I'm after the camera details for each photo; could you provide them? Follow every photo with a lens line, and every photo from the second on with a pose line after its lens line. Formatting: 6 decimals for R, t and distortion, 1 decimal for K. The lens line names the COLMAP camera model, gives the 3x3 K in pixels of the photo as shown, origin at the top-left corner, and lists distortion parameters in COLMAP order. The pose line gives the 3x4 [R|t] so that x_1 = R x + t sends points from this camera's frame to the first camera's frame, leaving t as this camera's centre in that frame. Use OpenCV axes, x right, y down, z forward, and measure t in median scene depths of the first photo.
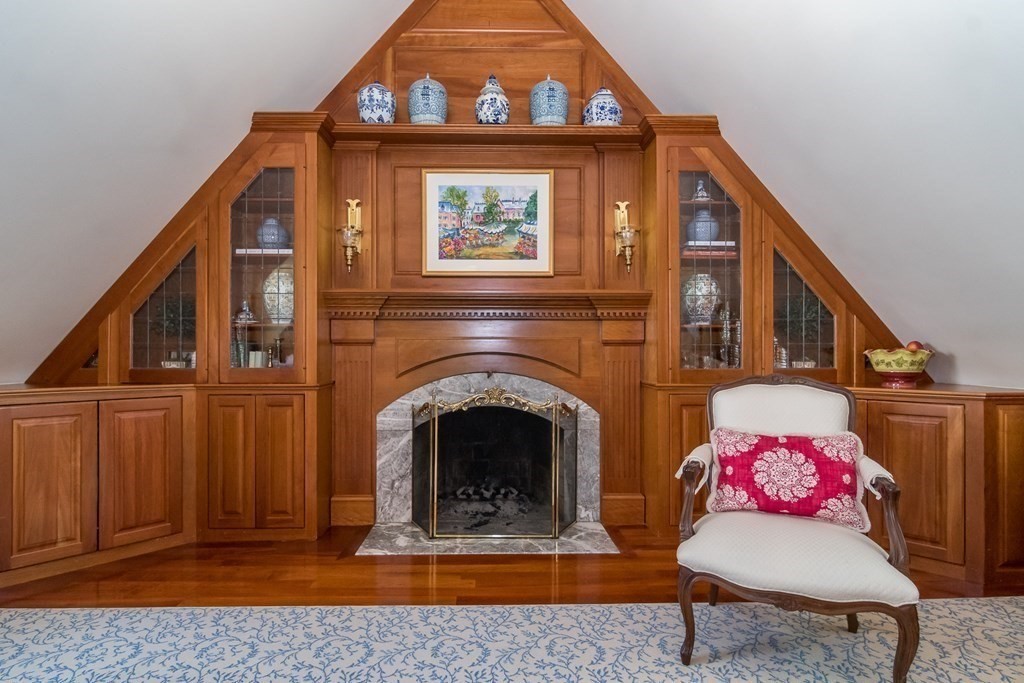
lens RADIAL K [[495.5, 0, 506.7], [0, 495.5, 350.5], [0, 0, 1]] dist [-0.009543, 0.000344]
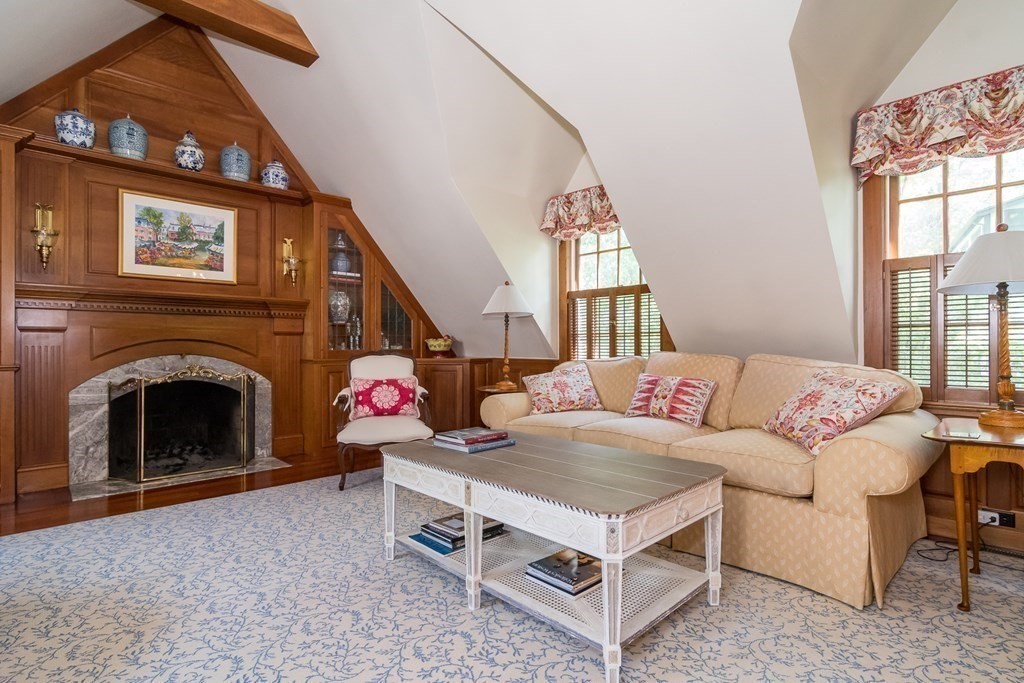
lens RADIAL K [[504.0, 0, 510.6], [0, 504.0, 339.6], [0, 0, 1]] dist [0.002250, 0.000541]
pose [[0.733766, 0.006801, 0.679368, -0.311638], [0.000803, 0.999941, -0.010877, 0.020337], [-0.679402, 0.008527, 0.733717, -0.577855]]
